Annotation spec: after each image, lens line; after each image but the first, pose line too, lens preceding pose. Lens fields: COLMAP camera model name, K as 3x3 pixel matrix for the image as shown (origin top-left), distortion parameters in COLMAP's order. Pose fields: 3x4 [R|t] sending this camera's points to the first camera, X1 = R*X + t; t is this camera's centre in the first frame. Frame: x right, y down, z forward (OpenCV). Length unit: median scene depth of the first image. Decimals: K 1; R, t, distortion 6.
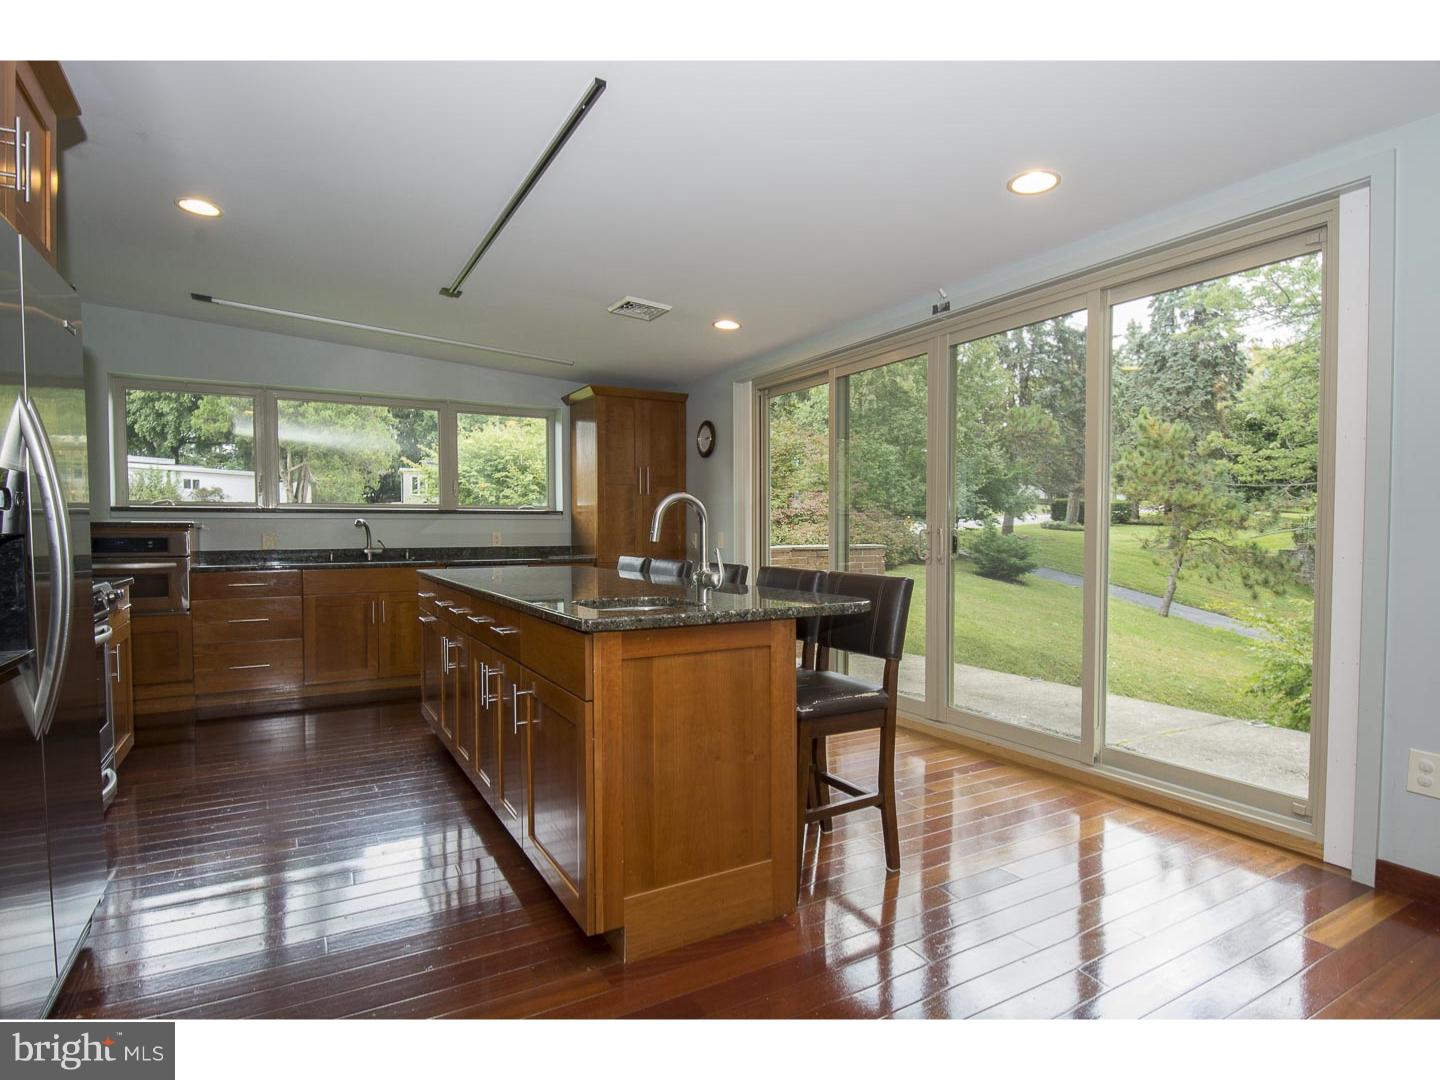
lens RADIAL K [[755.0, 0, 747.9], [0, 755.0, 555.7], [0, 0, 1]] dist [-0.003277, -0.001044]
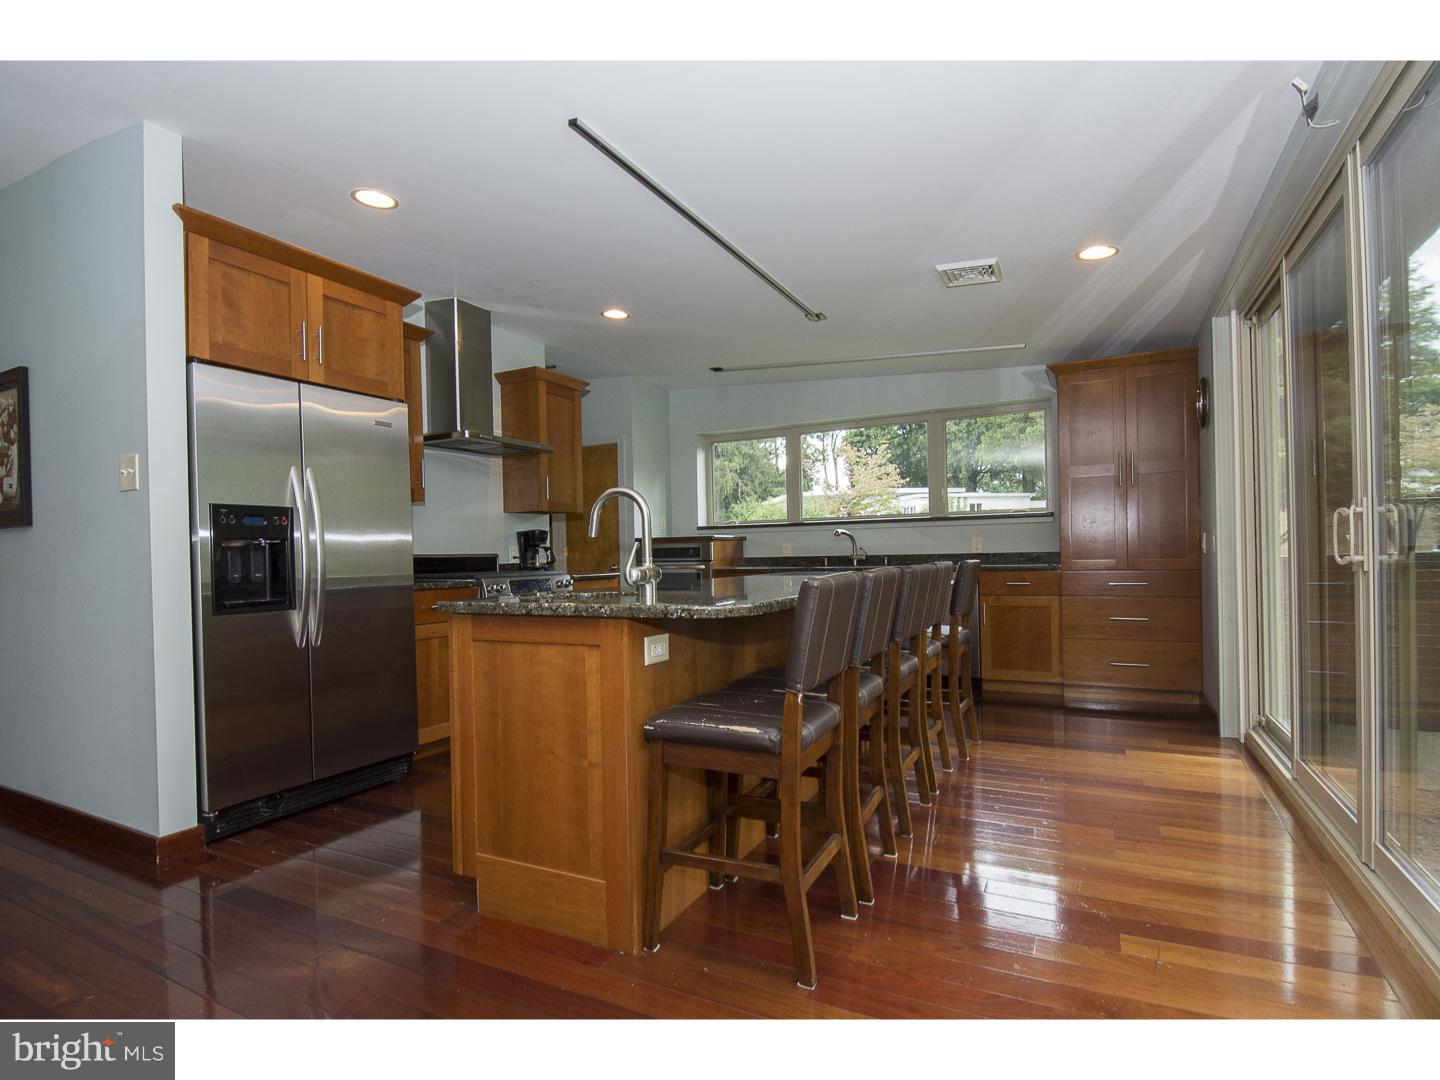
lens RADIAL K [[755.0, 0, 747.9], [0, 755.0, 555.7], [0, 0, 1]] dist [-0.003277, -0.001044]
pose [[0.528392, -0.007325, -0.848969, 0.389600], [-0.008736, 0.999863, -0.014064, 0.008978], [0.848956, 0.014848, 0.528256, 0.287799]]
